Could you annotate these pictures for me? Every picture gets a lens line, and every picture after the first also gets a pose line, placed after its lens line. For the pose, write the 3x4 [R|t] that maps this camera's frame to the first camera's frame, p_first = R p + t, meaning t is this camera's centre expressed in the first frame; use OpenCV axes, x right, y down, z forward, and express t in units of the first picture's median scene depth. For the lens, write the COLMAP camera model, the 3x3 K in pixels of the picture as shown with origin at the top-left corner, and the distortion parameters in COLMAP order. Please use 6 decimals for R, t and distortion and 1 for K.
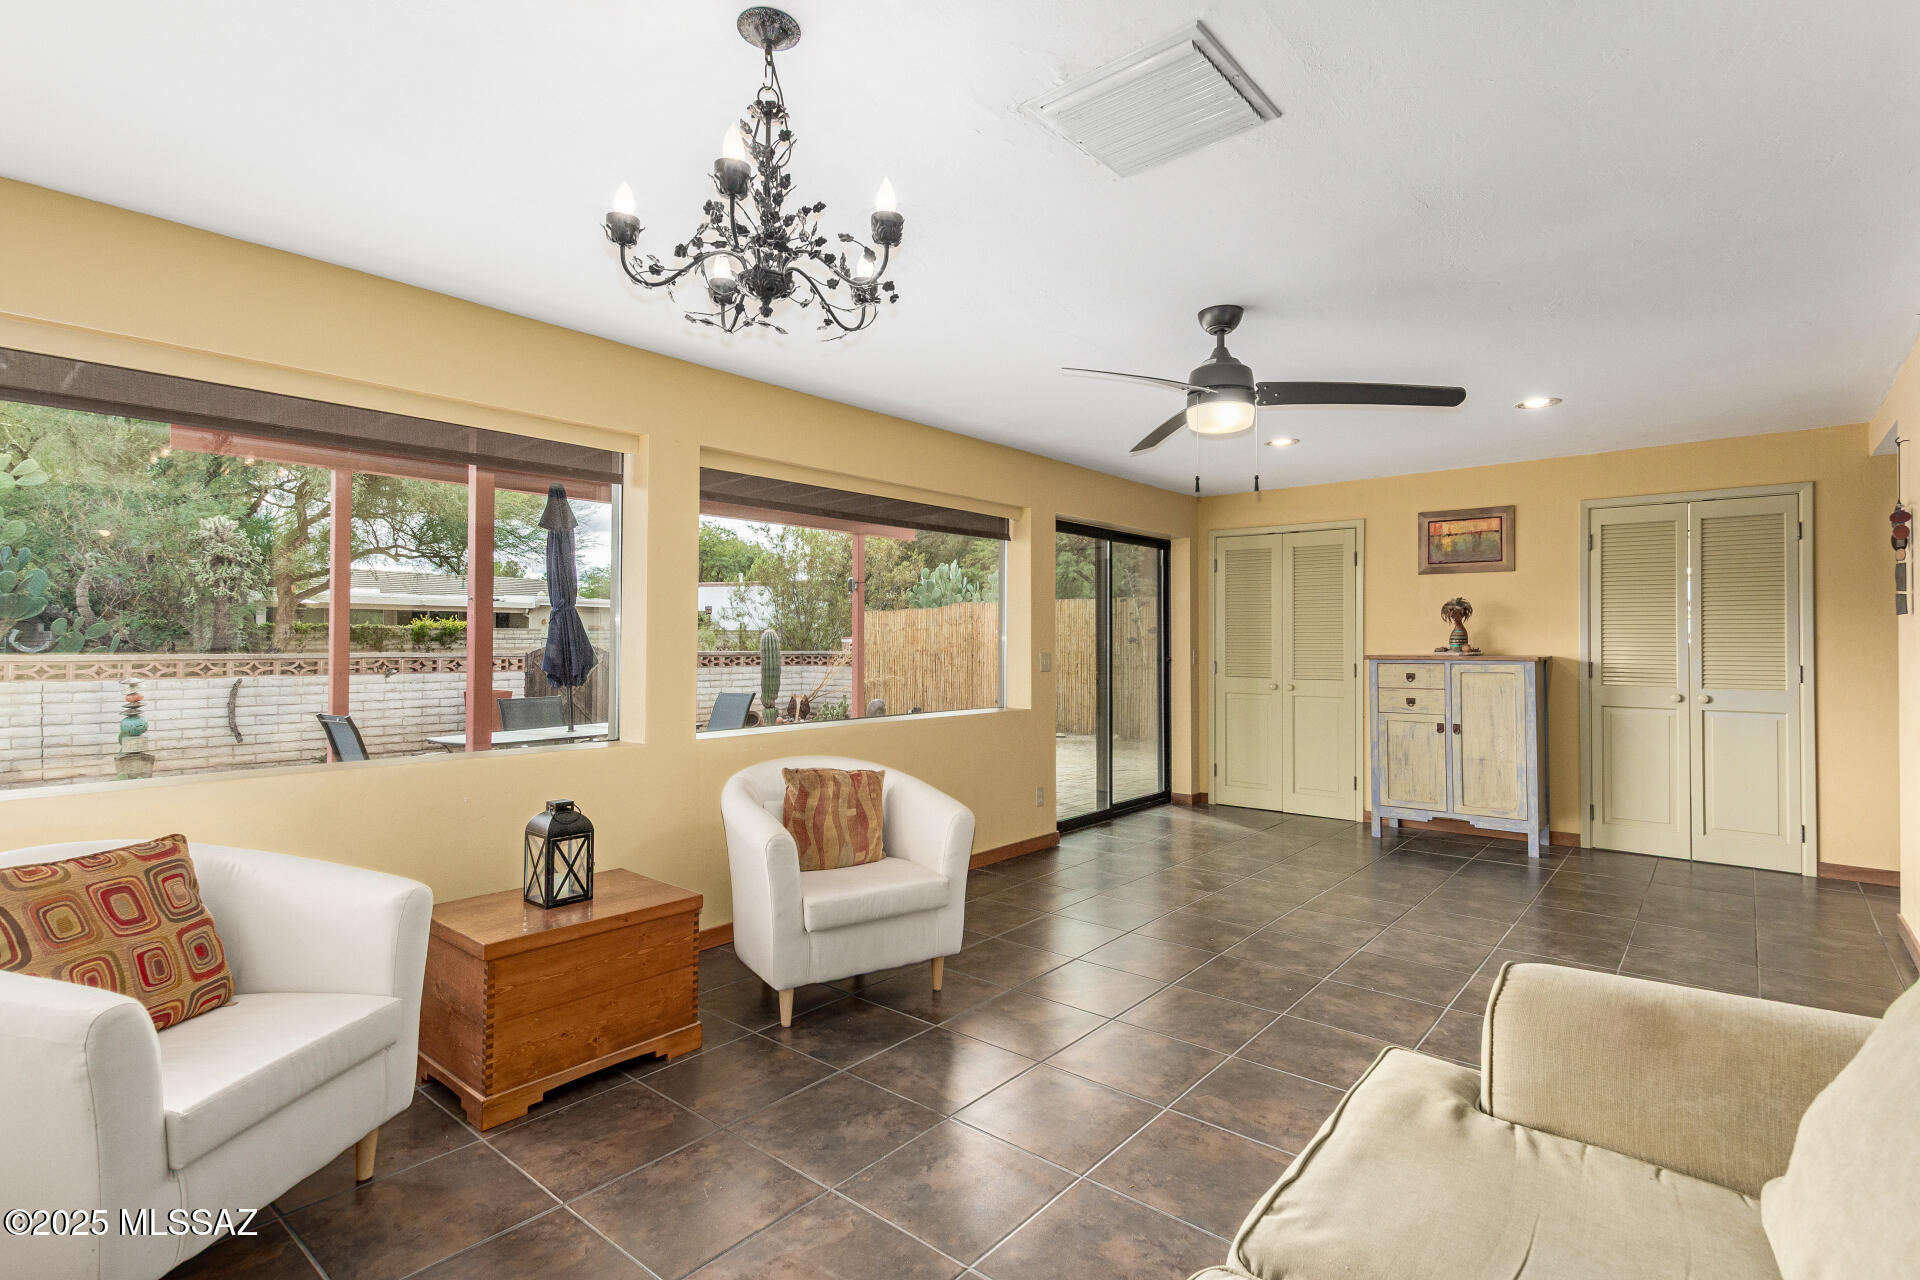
lens RADIAL K [[931.1, 0, 992.4], [0, 931.1, 628.1], [0, 0, 1]] dist [0.004241, -0.000845]
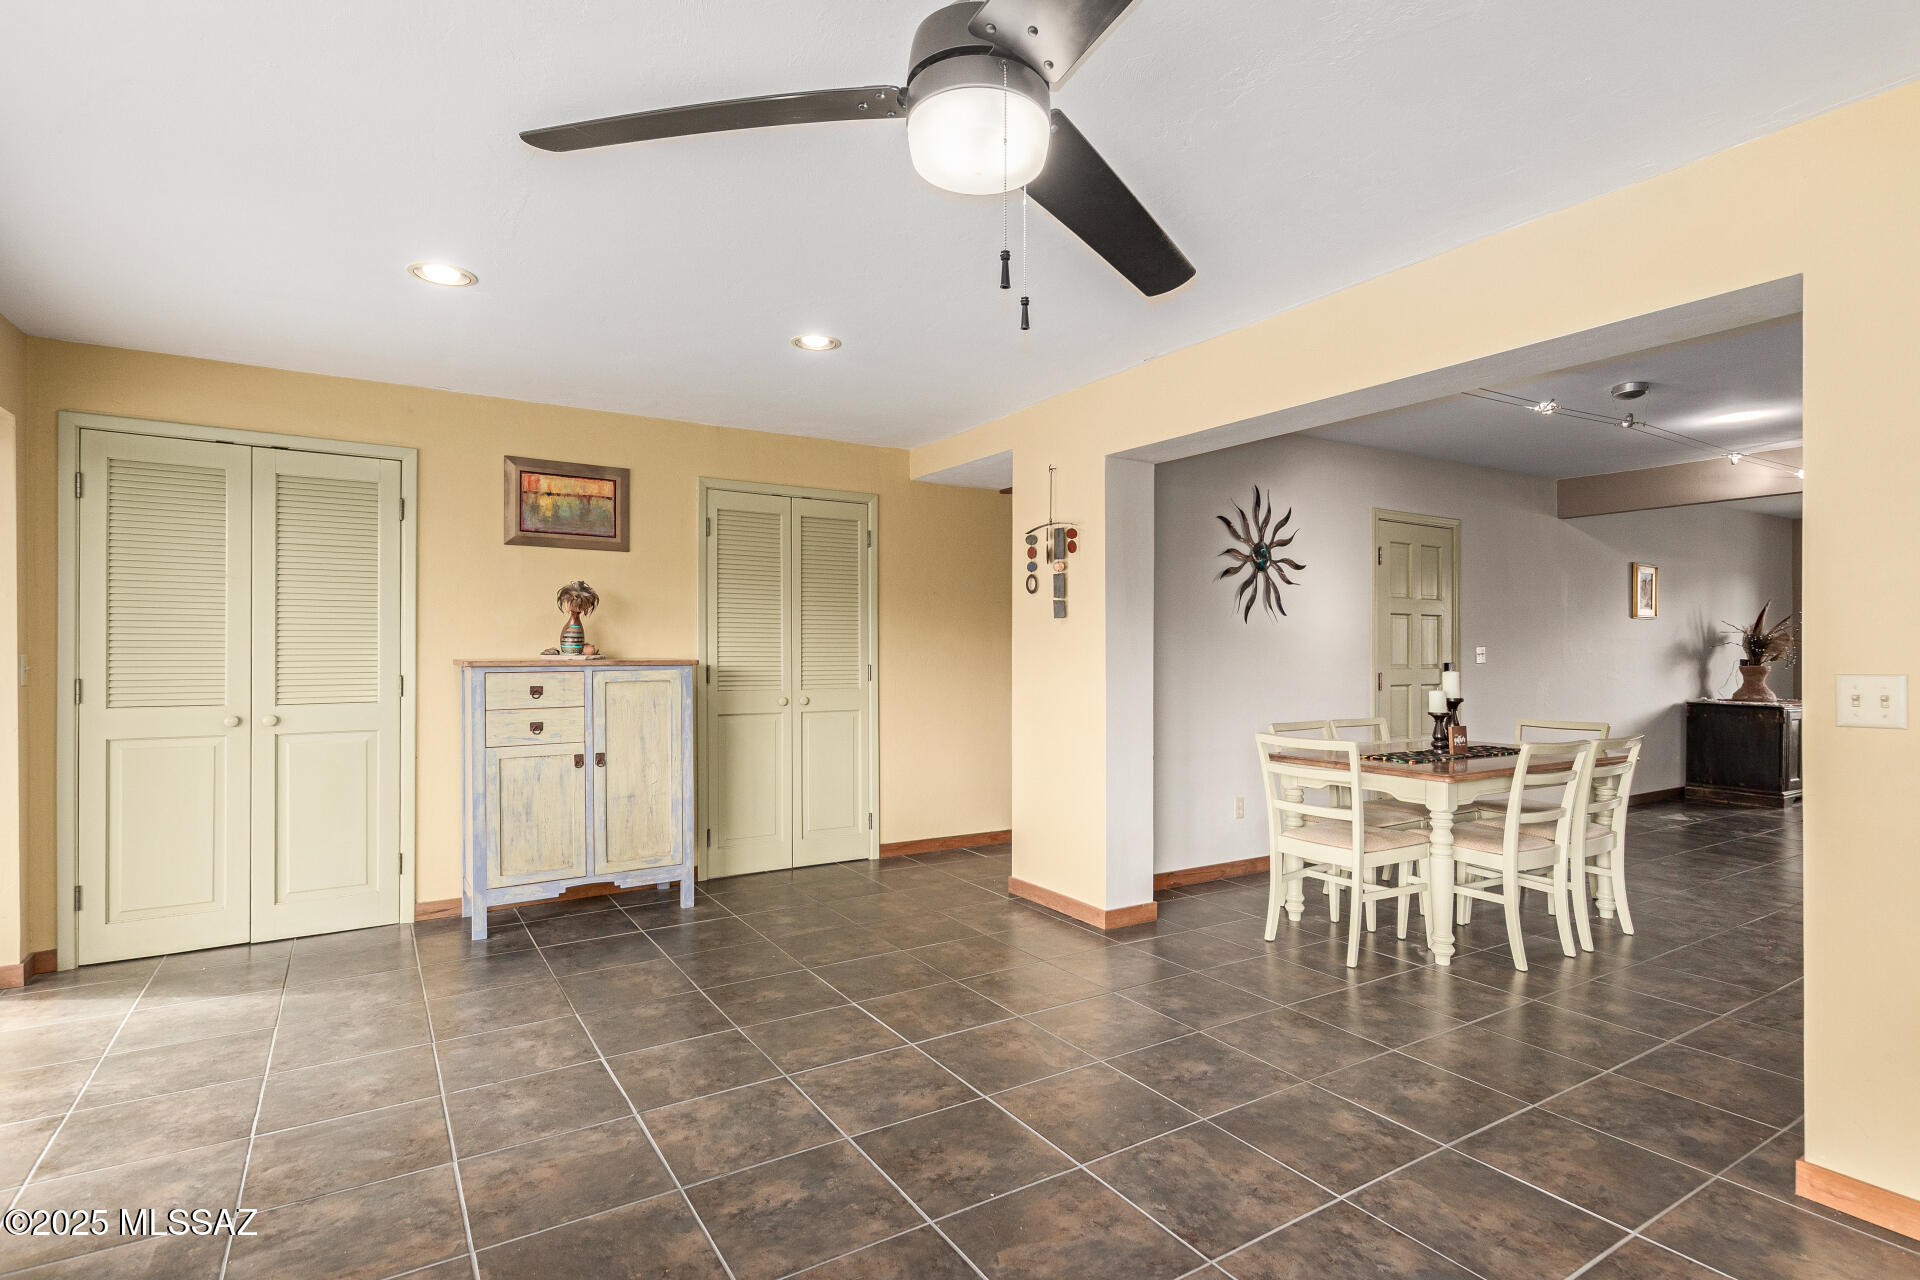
lens RADIAL K [[947.7, 0, 955.0], [0, 947.7, 636.8], [0, 0, 1]] dist [0.012045, -0.000922]
pose [[0.311749, 0.011141, 0.950099, -0.111136], [-0.016443, 0.999845, -0.006329, 0.010649], [-0.950022, -0.013650, 0.311884, 0.448480]]
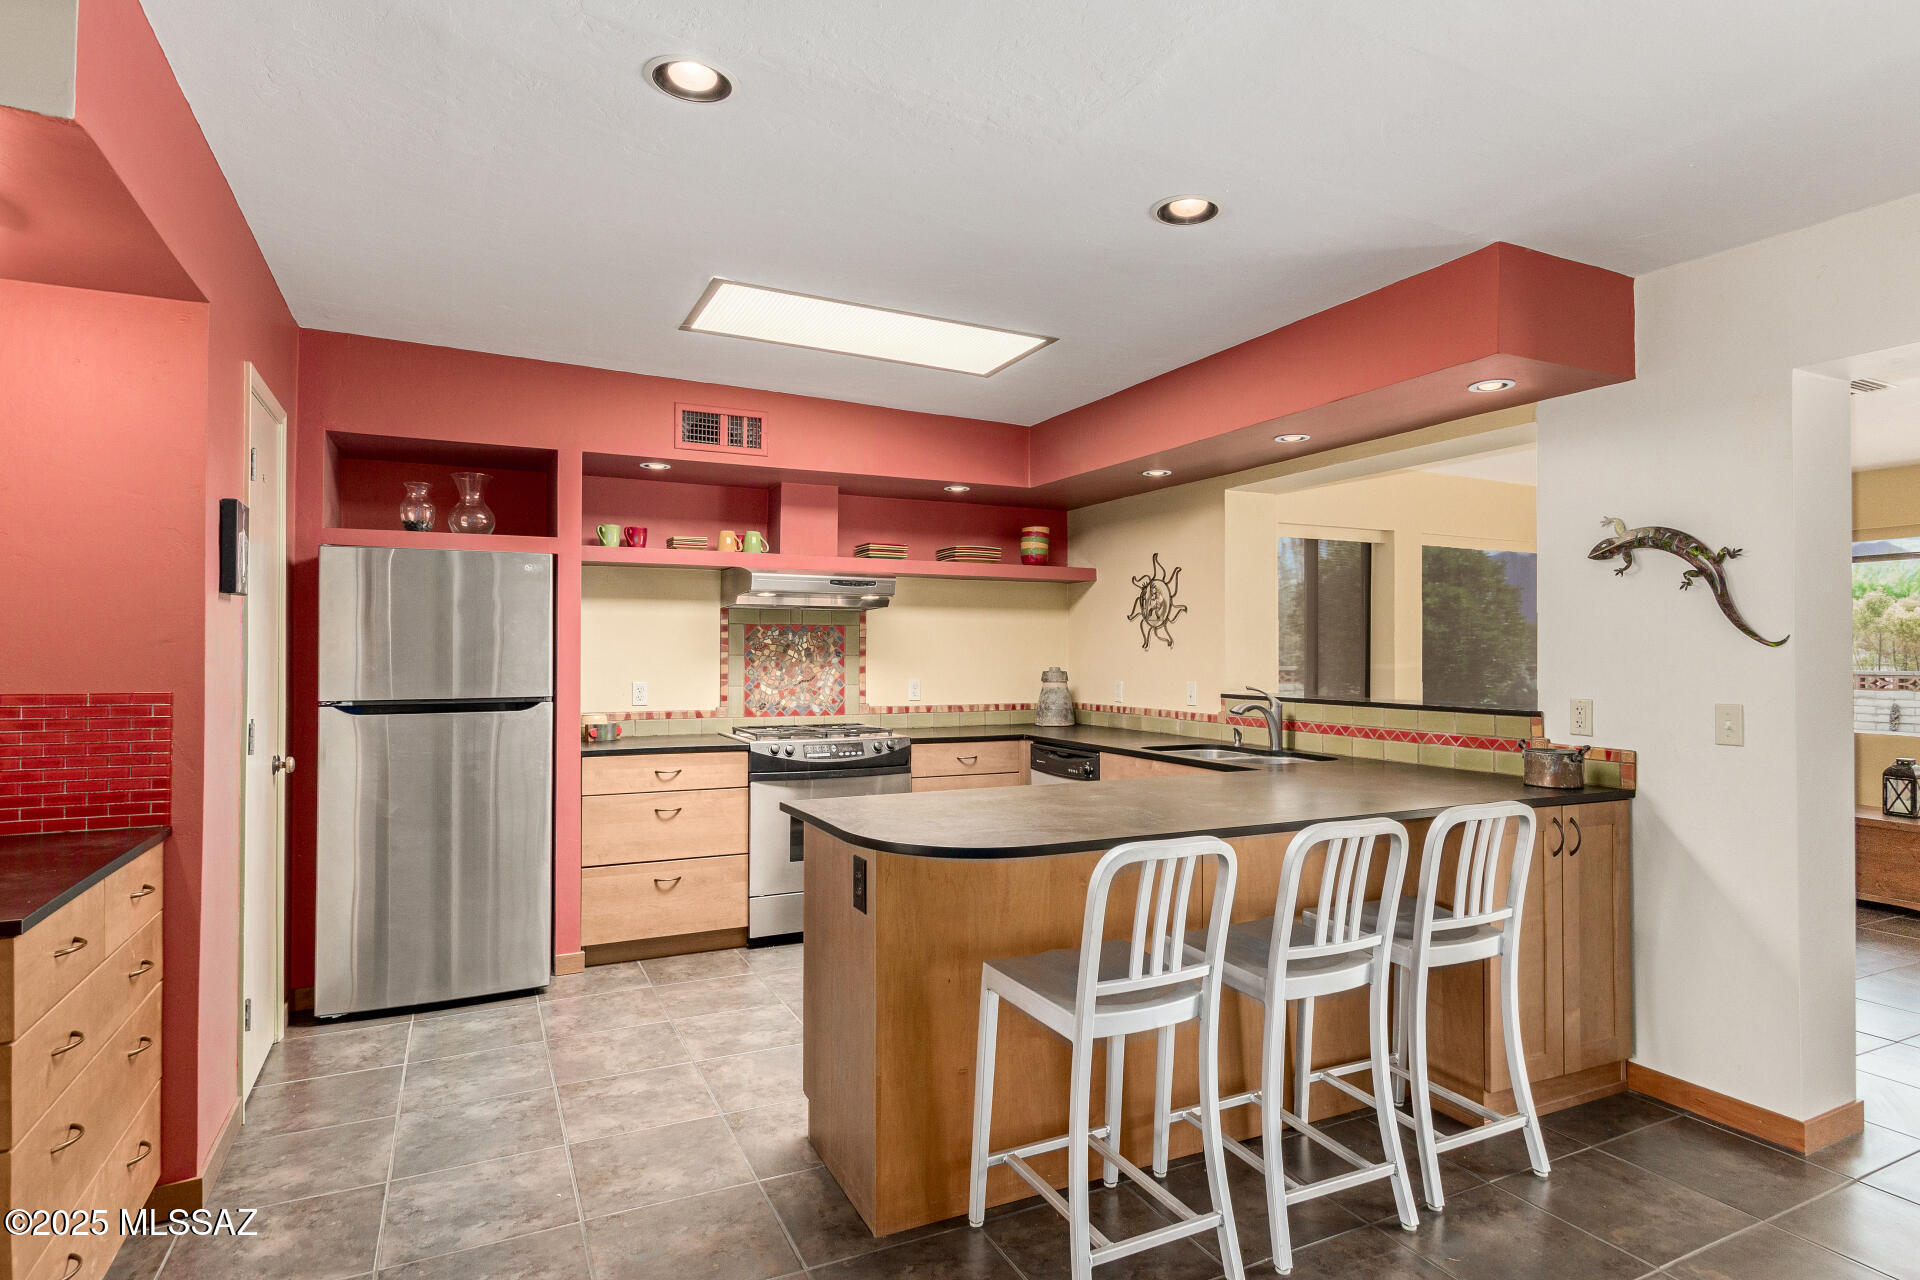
lens RADIAL K [[1016.6, 0, 965.0], [0, 1016.6, 640.7], [0, 0, 1]] dist [0.016309, -0.003141]
pose [[-0.422990, -0.013428, -0.906035, 0.893557], [0.010367, 0.999753, -0.019657, -0.006665], [0.906075, -0.017708, -0.422747, 0.102054]]
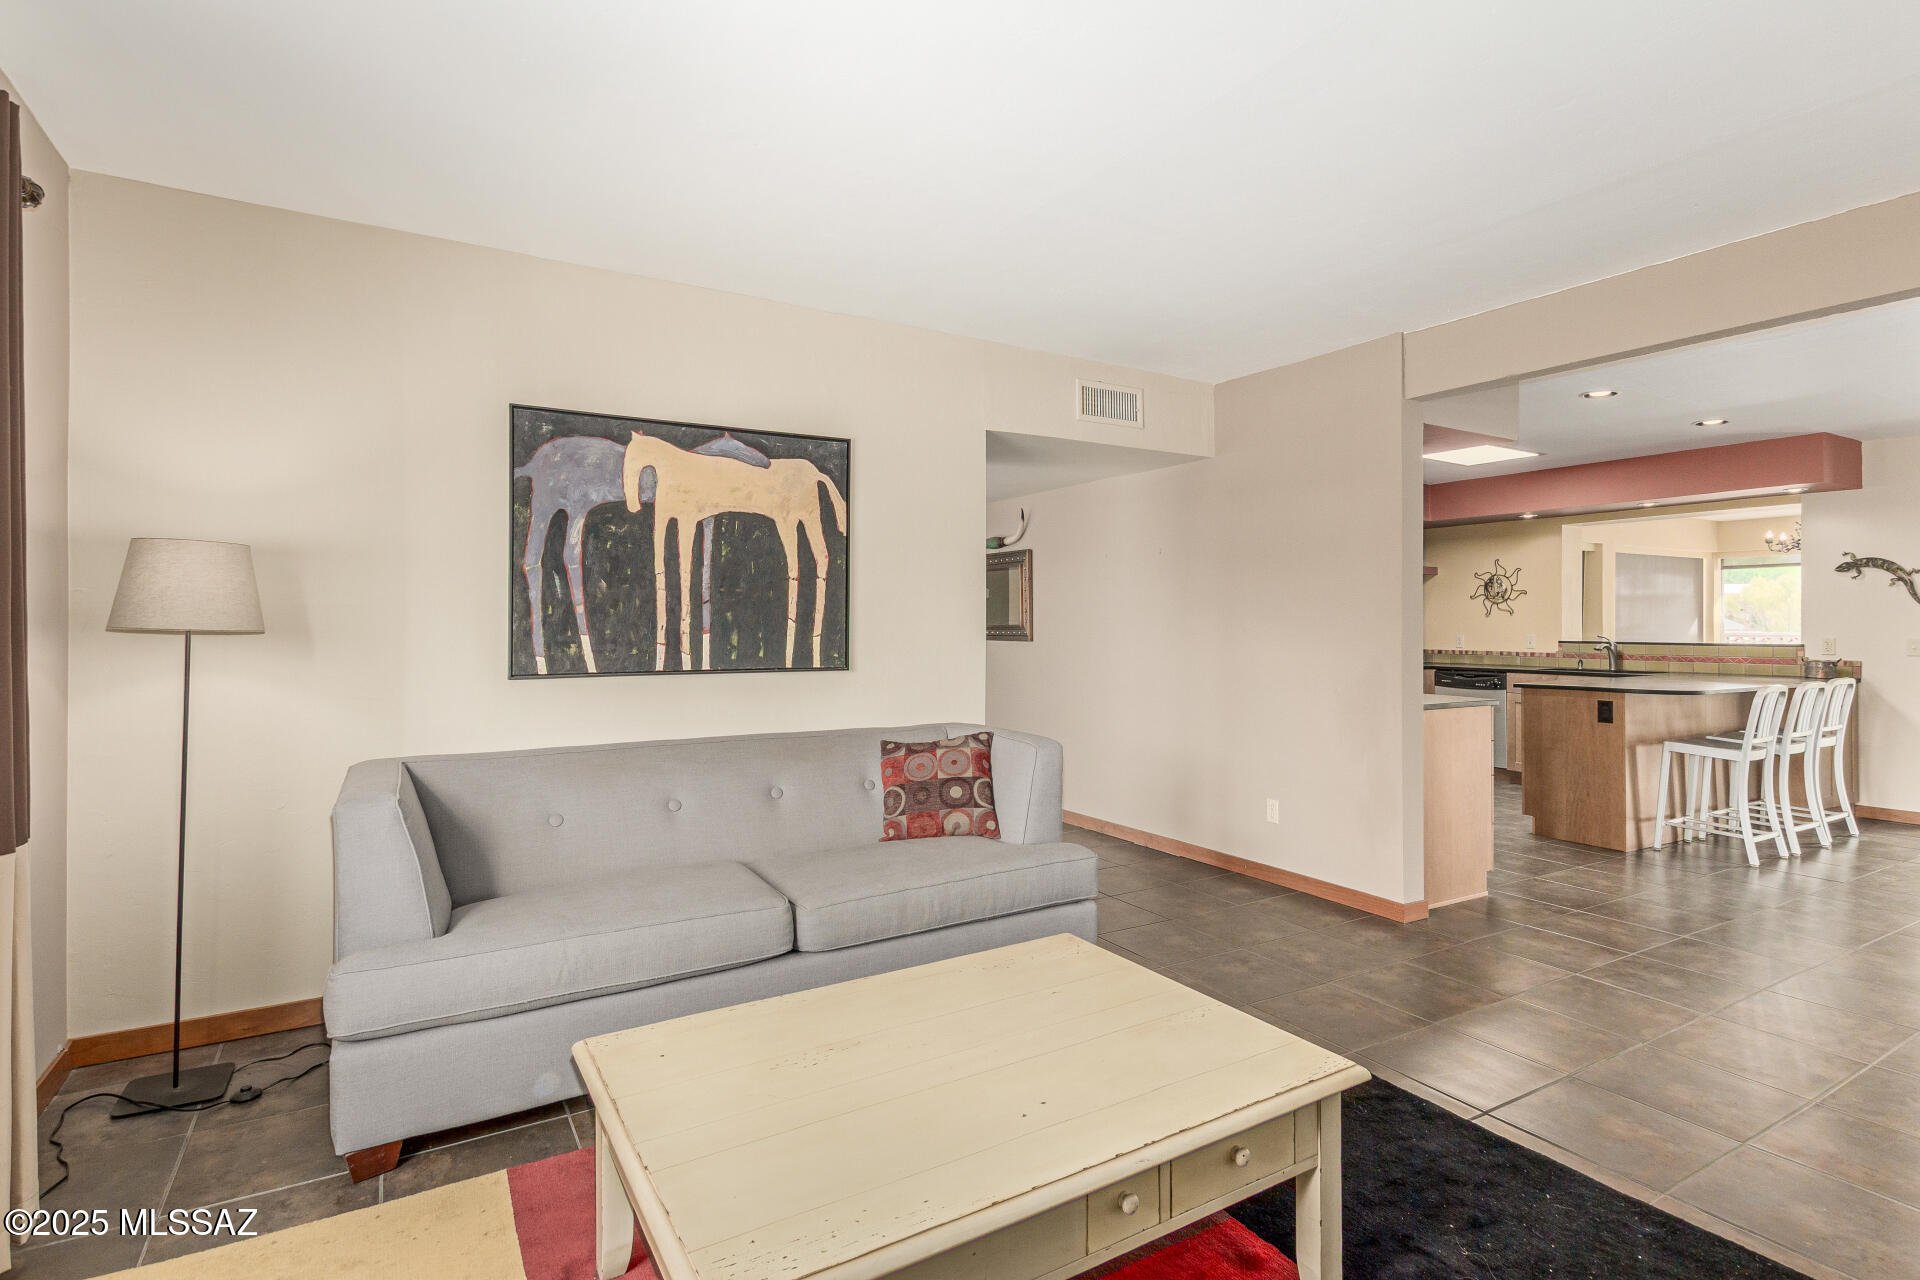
lens RADIAL K [[947.7, 0, 976.2], [0, 947.7, 630.1], [0, 0, 1]] dist [0.012045, -0.000922]
pose [[-0.344404, 0.000274, -0.938821, 1.583027], [0.010034, 0.999944, -0.003389, 0.002583], [0.938768, -0.010587, -0.344388, -0.347490]]
